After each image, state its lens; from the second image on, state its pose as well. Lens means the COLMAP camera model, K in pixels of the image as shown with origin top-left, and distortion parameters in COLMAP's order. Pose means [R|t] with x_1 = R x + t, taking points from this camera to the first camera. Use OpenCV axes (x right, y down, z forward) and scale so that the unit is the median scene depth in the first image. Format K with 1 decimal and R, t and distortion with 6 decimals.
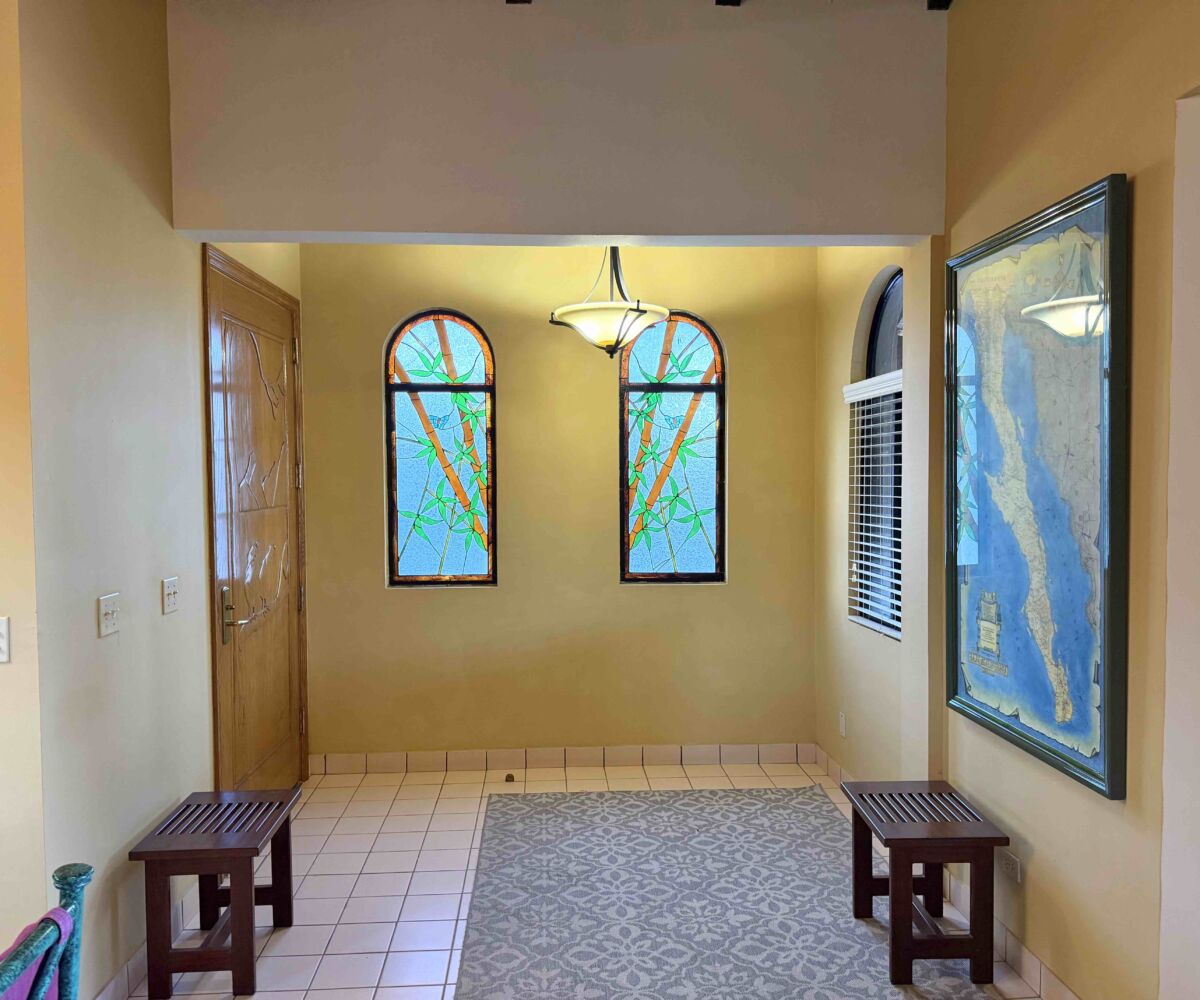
lens RADIAL K [[949.9, 0, 600.0], [0, 949.9, 500.0], [0, 0, 1]] dist [0.001187, 0.000652]
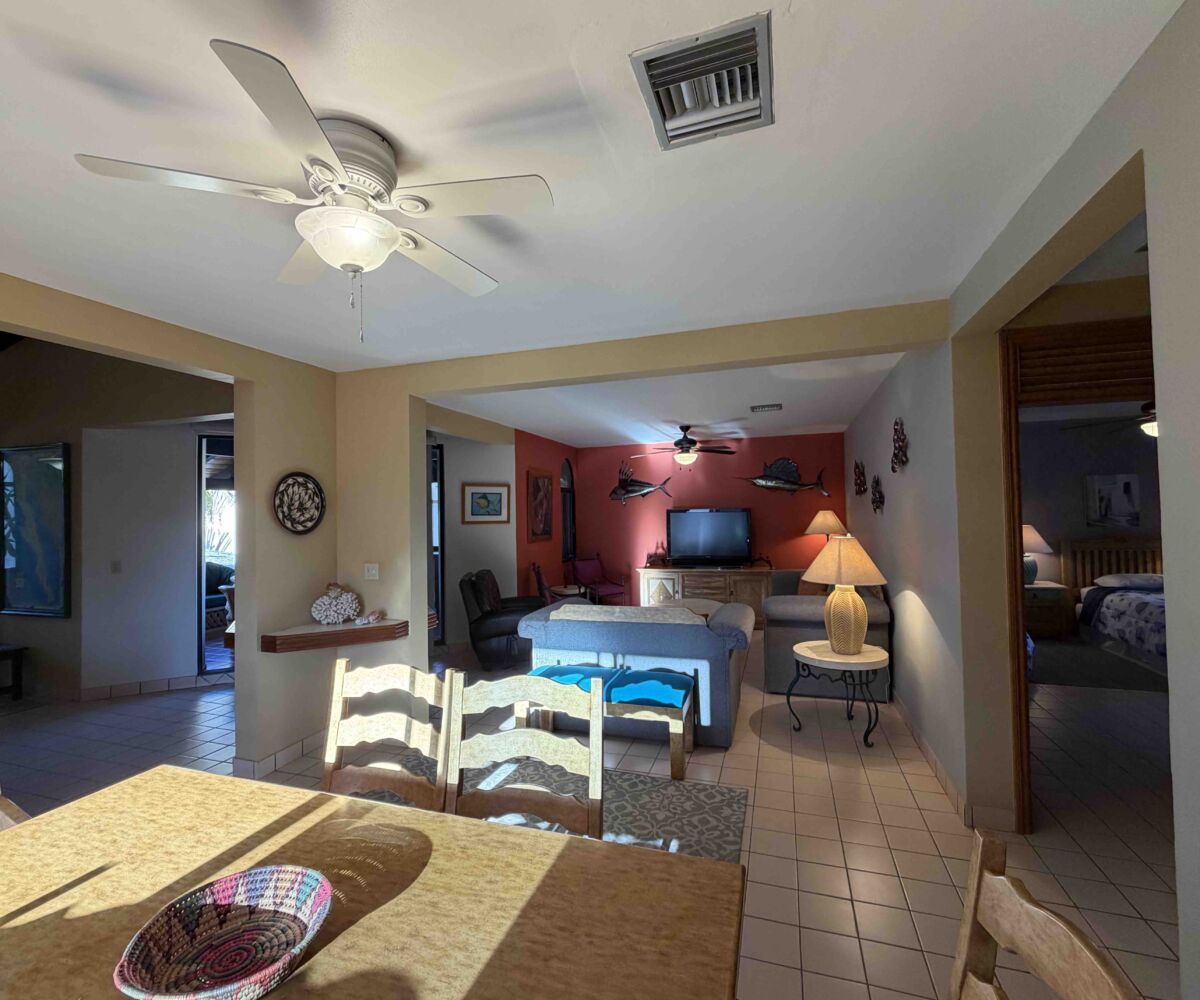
lens RADIAL K [[553.7, 0, 600.0], [0, 553.7, 500.0], [0, 0, 1]] dist [-0.001083, -0.000303]
pose [[0.371629, 0.026209, 0.928011, -0.573549], [0.046896, 0.997795, -0.046959, 0.062404], [-0.927196, 0.060972, 0.369581, -1.453502]]
